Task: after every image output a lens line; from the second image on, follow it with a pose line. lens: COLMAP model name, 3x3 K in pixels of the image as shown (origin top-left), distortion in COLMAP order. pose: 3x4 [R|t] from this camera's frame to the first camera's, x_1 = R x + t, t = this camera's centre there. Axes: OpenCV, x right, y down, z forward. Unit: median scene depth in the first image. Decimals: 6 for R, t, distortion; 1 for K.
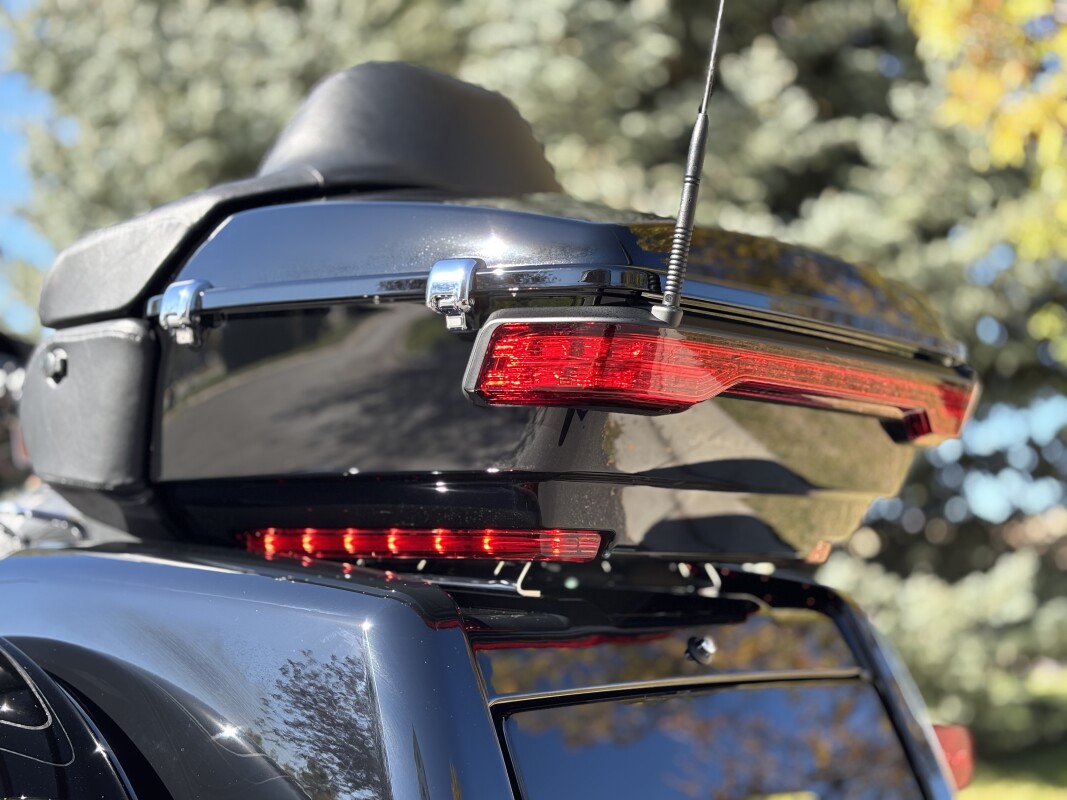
lens RADIAL K [[1604.4, 0, 533.5], [0, 1604.4, 400.0], [0, 0, 1]] dist [0.049826, 0.091015]
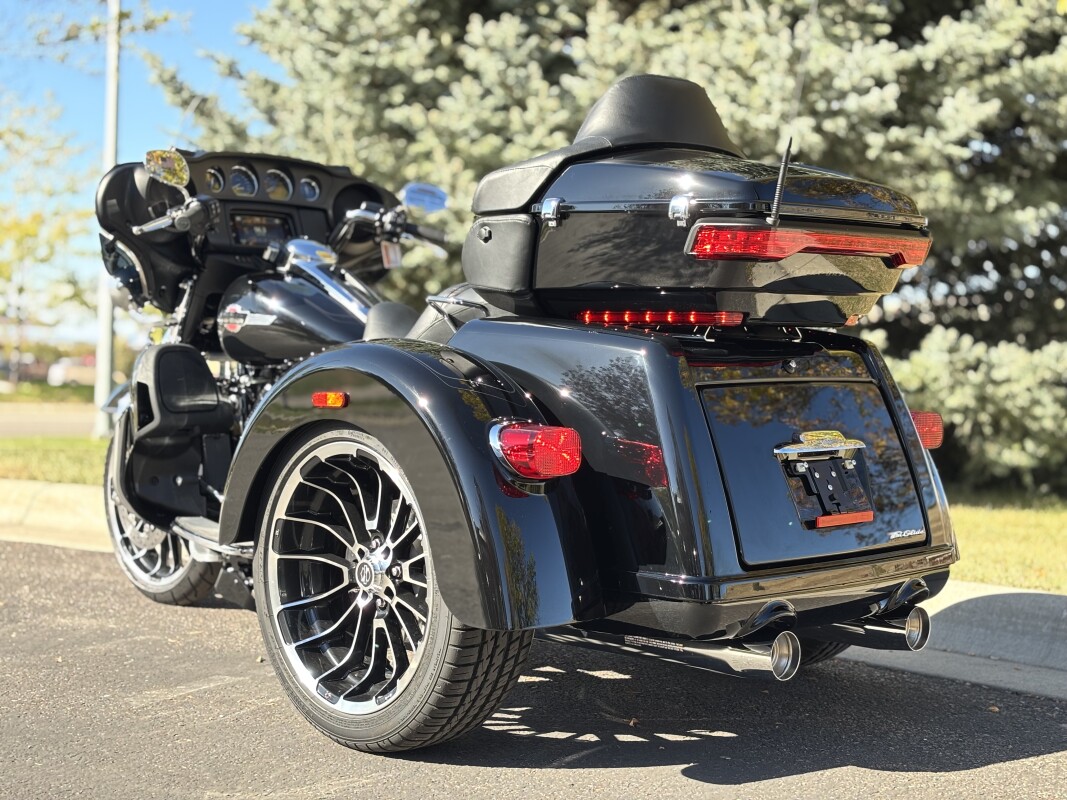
lens RADIAL K [[1604.4, 0, 533.5], [0, 1604.4, 400.0], [0, 0, 1]] dist [0.049826, 0.091015]
pose [[0.996063, 0.003990, -0.088556, -0.046979], [0.008768, 0.989654, 0.143208, -0.111502], [0.088211, -0.143421, 0.985723, -1.153892]]
